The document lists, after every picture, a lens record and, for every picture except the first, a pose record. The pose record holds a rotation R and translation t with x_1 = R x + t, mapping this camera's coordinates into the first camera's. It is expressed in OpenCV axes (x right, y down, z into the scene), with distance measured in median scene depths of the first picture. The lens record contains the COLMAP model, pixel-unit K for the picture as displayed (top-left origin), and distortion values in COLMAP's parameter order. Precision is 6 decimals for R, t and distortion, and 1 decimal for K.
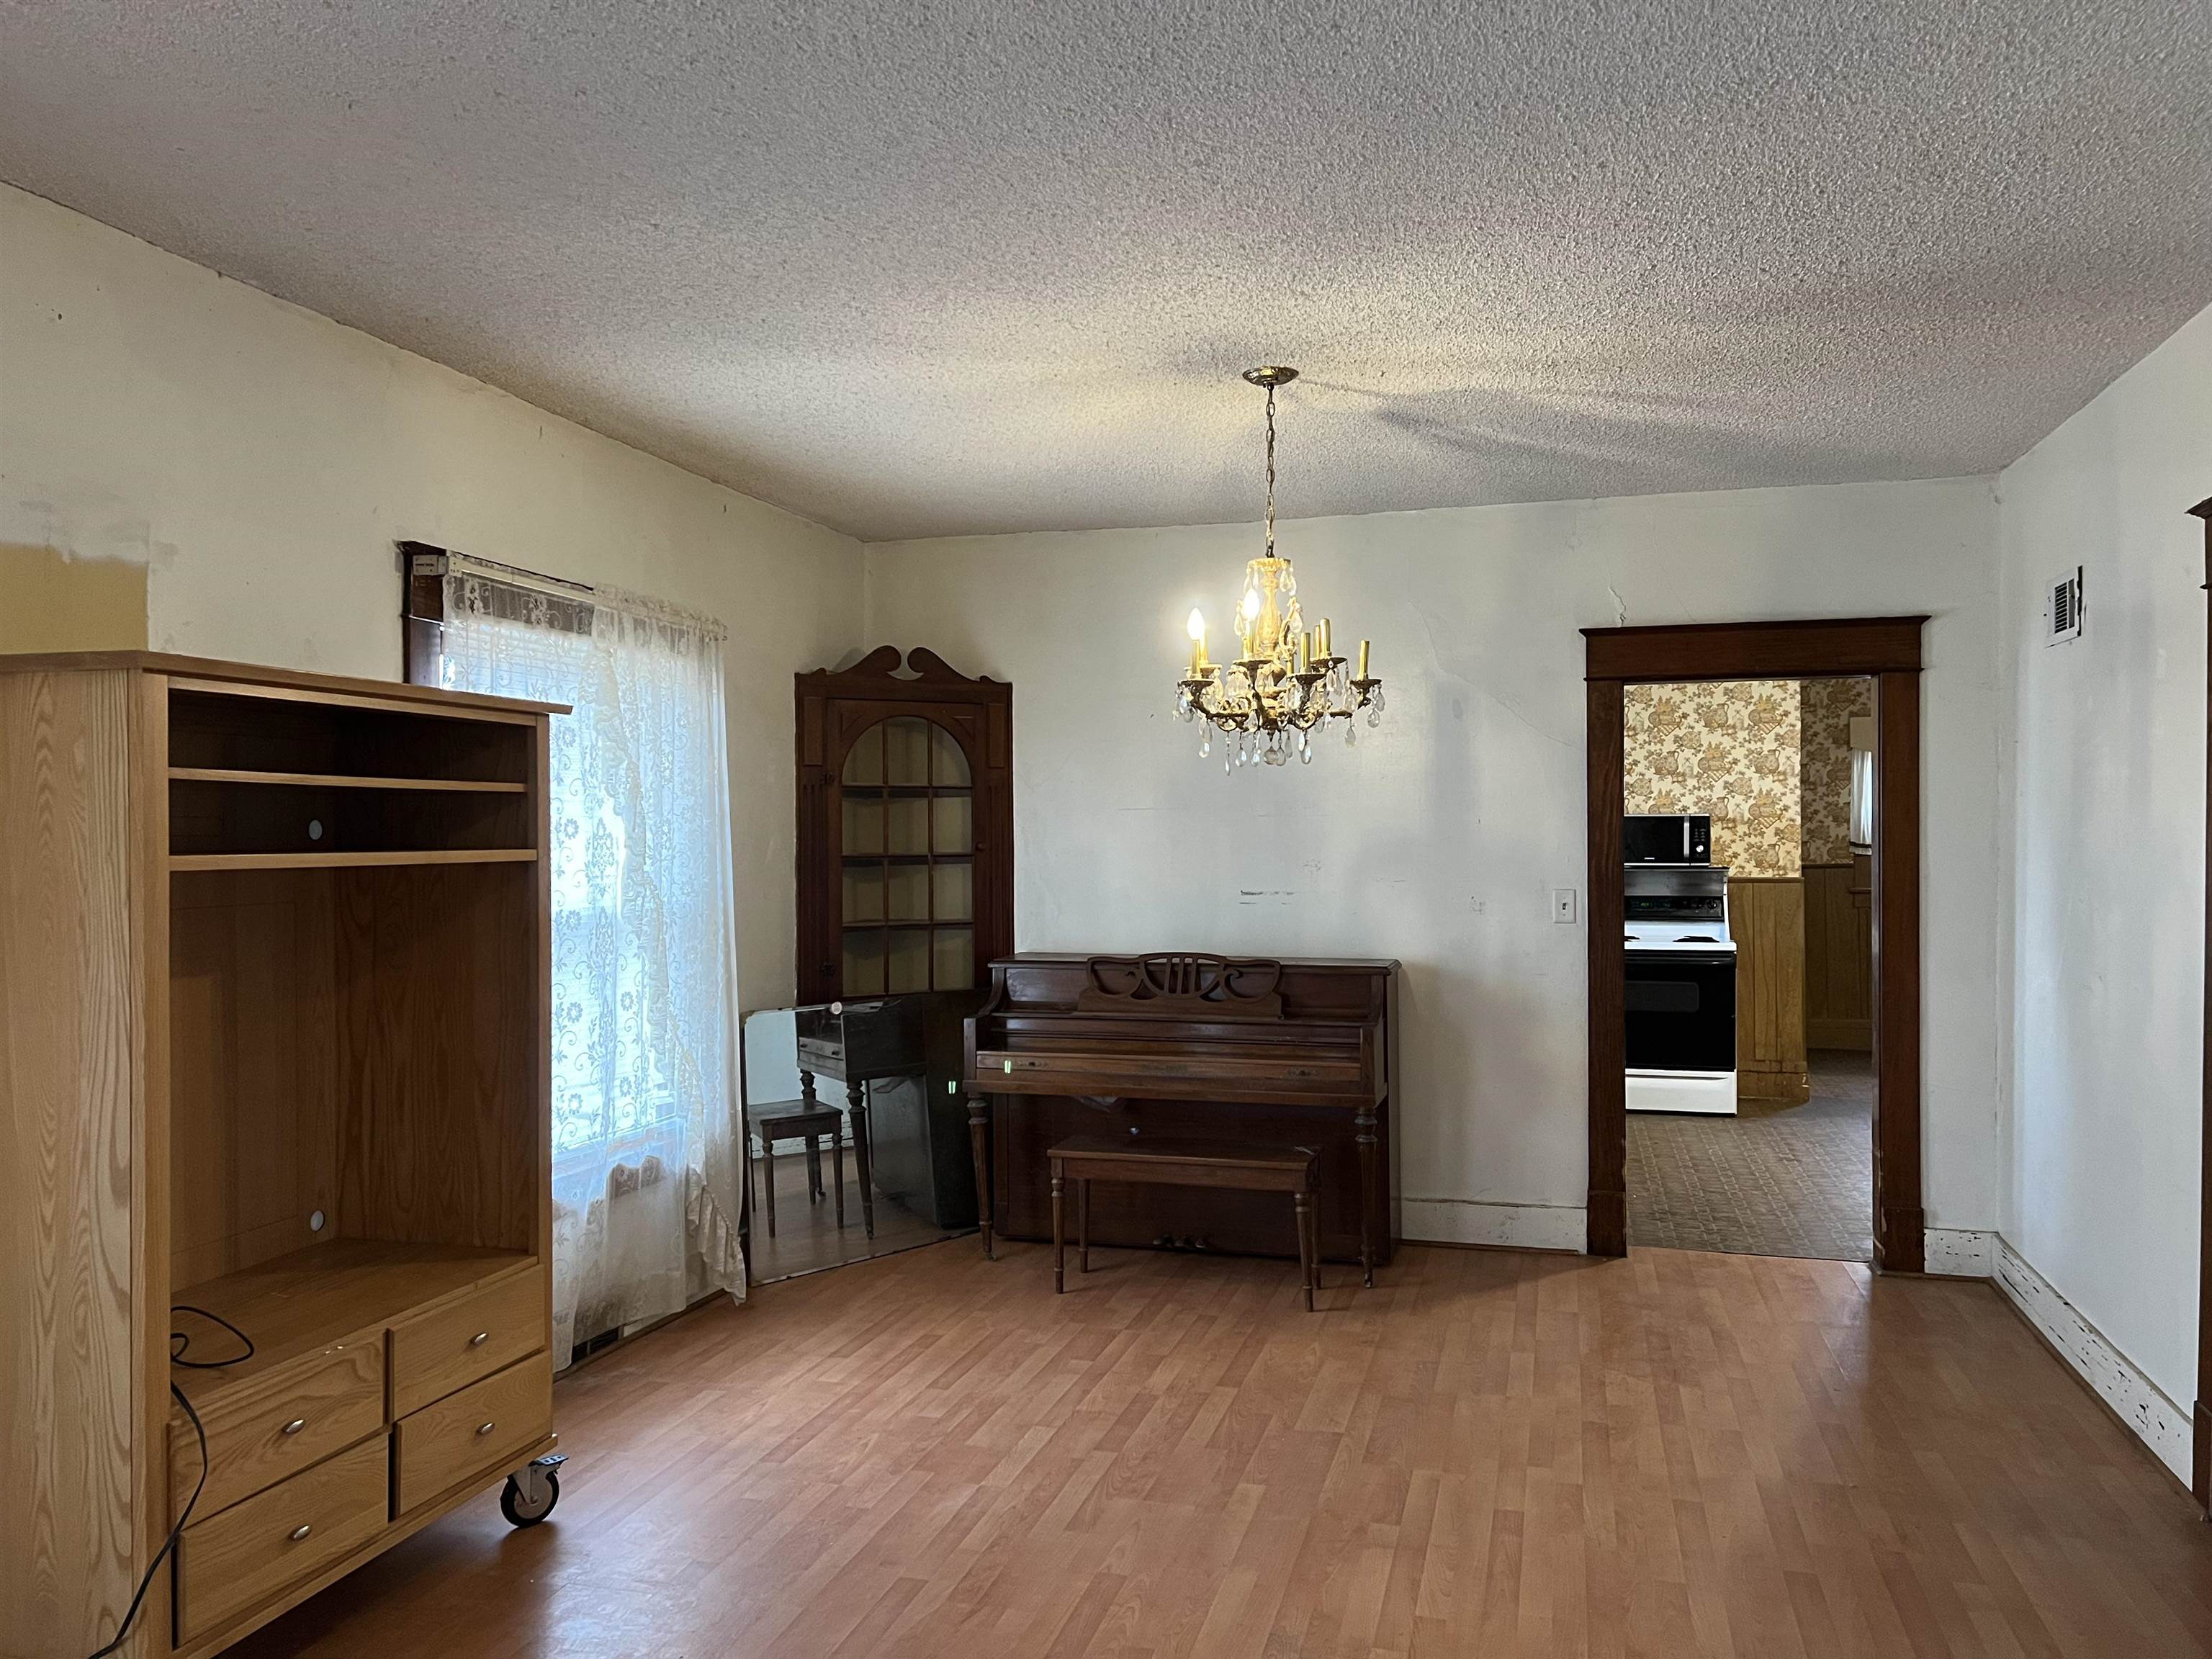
lens RADIAL K [[1653.2, 0, 1105.9], [0, 1653.2, 848.4], [0, 0, 1]] dist [0.079432, -0.097891]
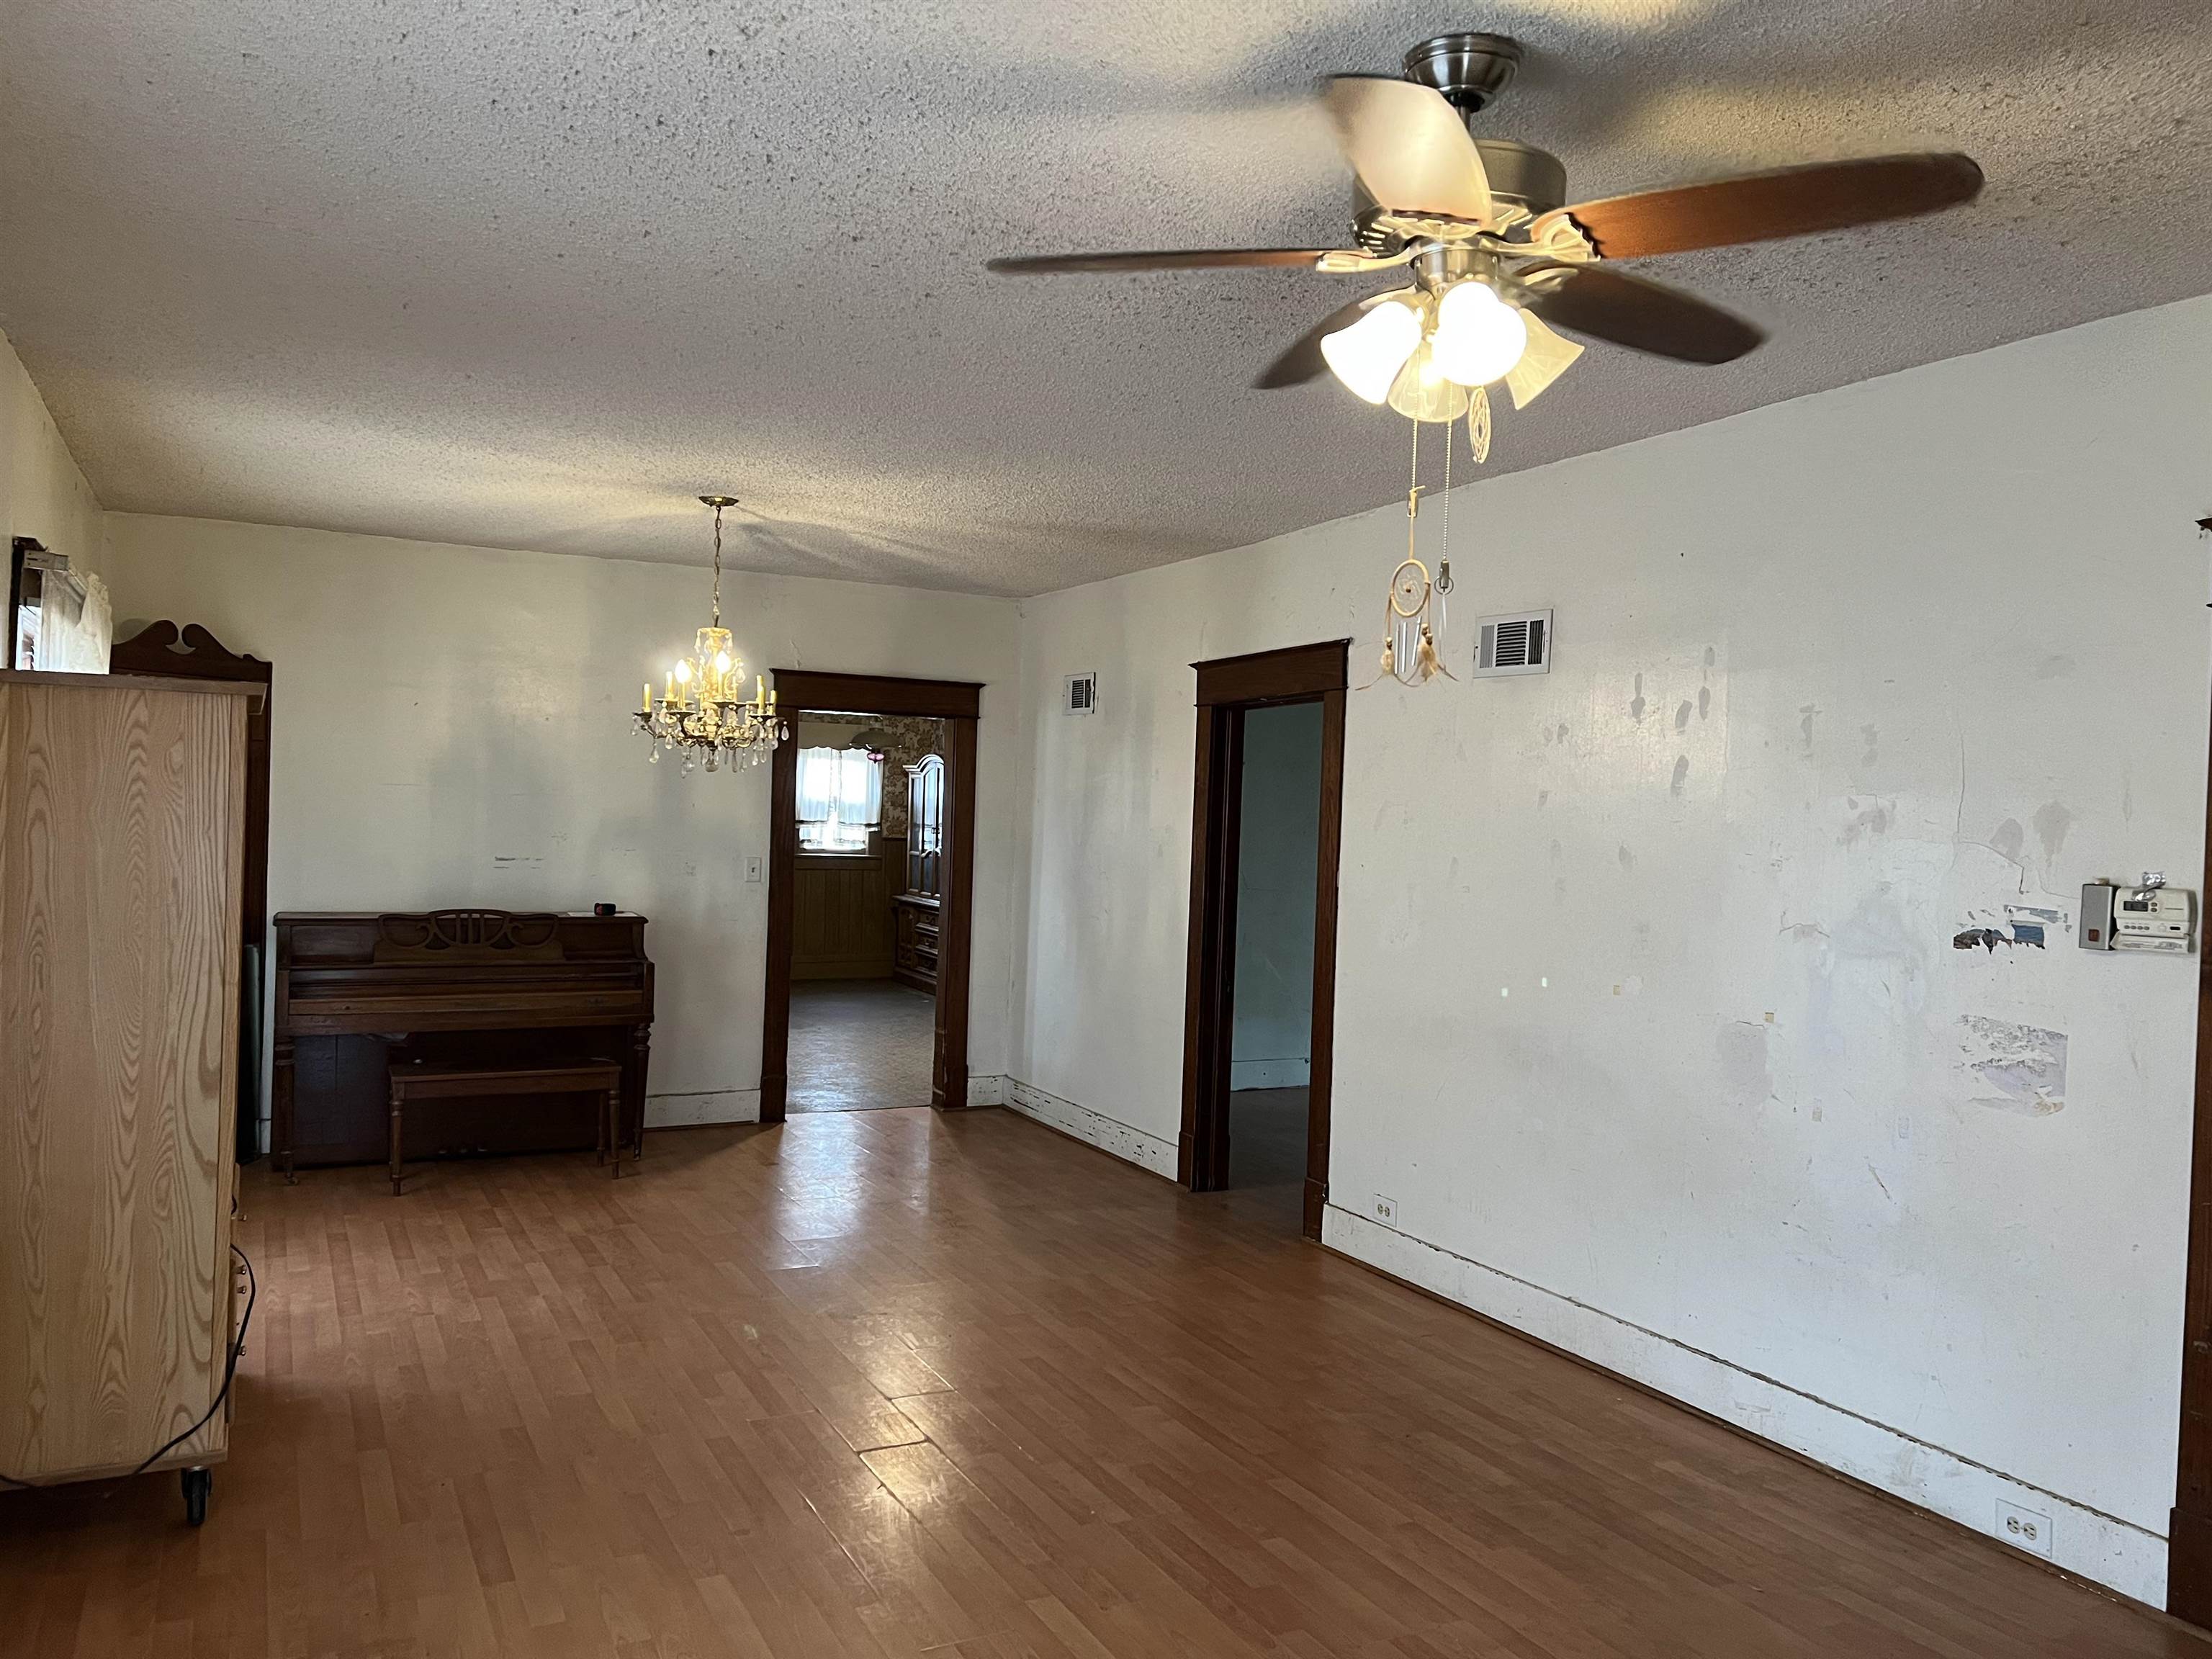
lens RADIAL K [[1653.2, 0, 1139.2], [0, 1653.2, 845.9], [0, 0, 1]] dist [0.079432, -0.097891]
pose [[0.727086, 0.012645, 0.686430, -0.439162], [-0.028364, 0.999530, 0.011631, -0.010213], [-0.685961, -0.027926, 0.727103, -0.210720]]
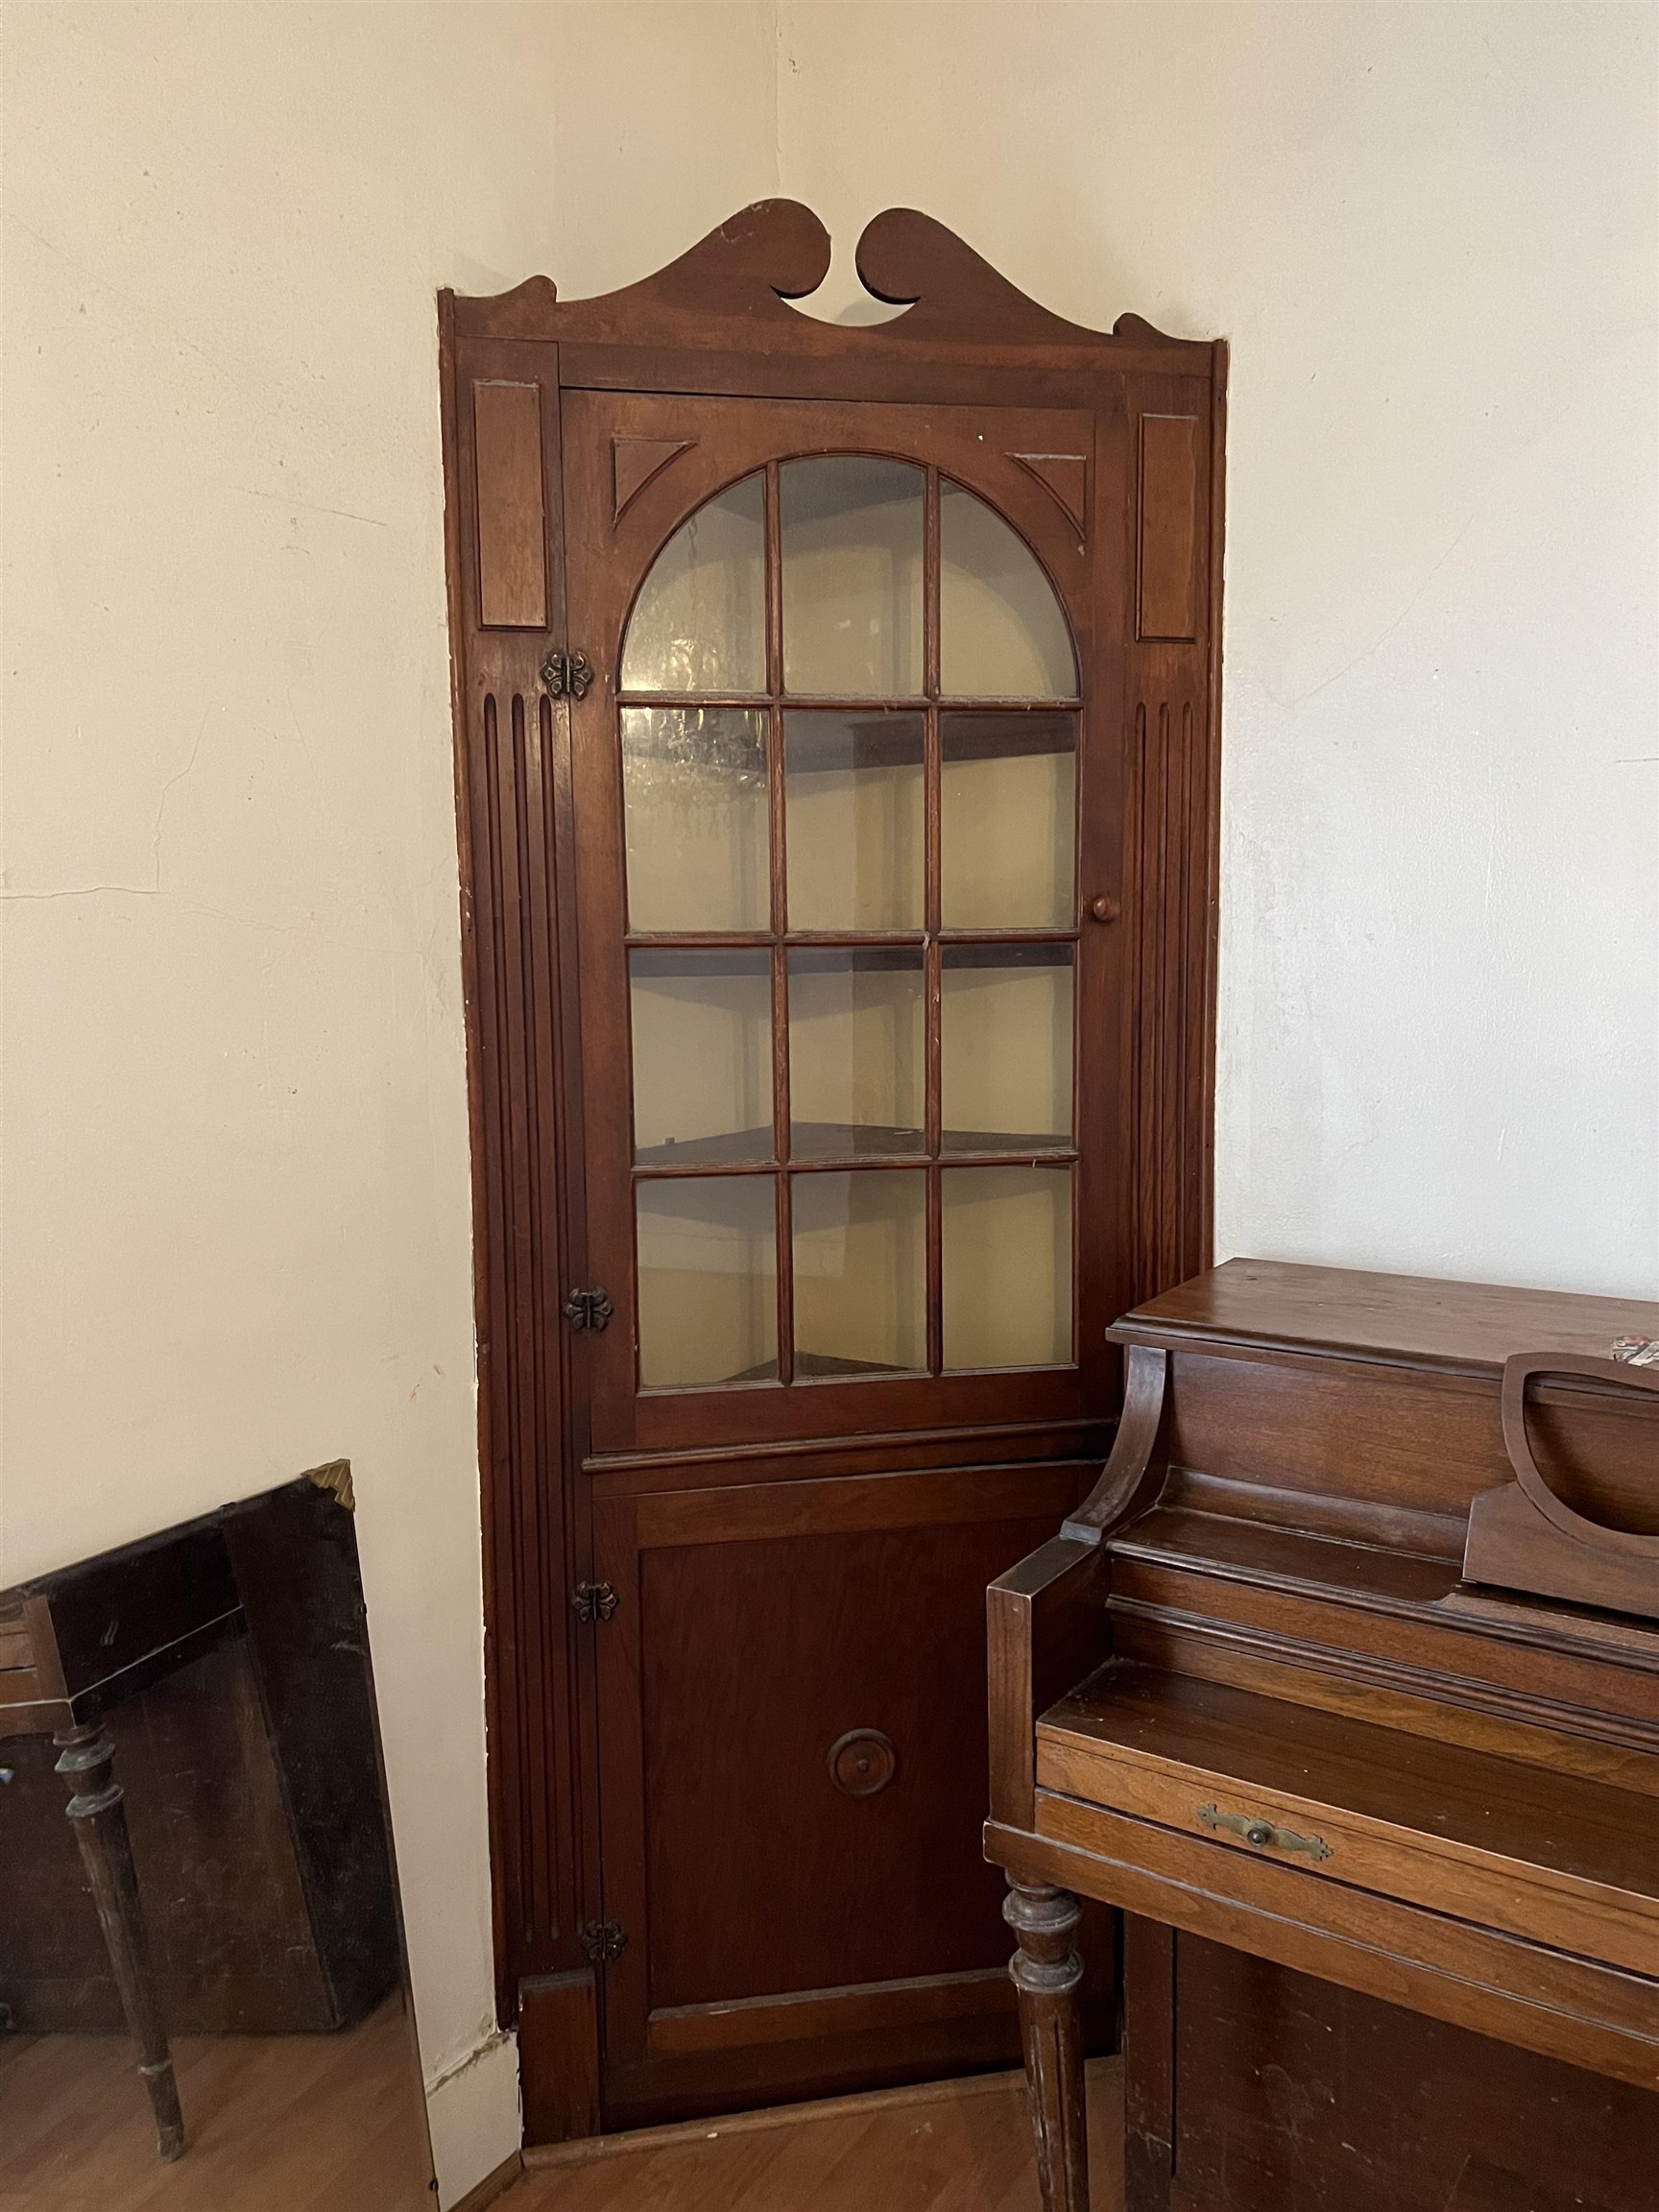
lens RADIAL K [[1653.2, 0, 825.9], [0, 1653.2, 1102.5], [0, 0, 1]] dist [0.079432, -0.097891]
pose [[0.949981, 0.023201, -0.311445, -0.032023], [0.004949, 0.995993, 0.089290, 0.007684], [0.312268, -0.086366, 0.946060, 0.762742]]
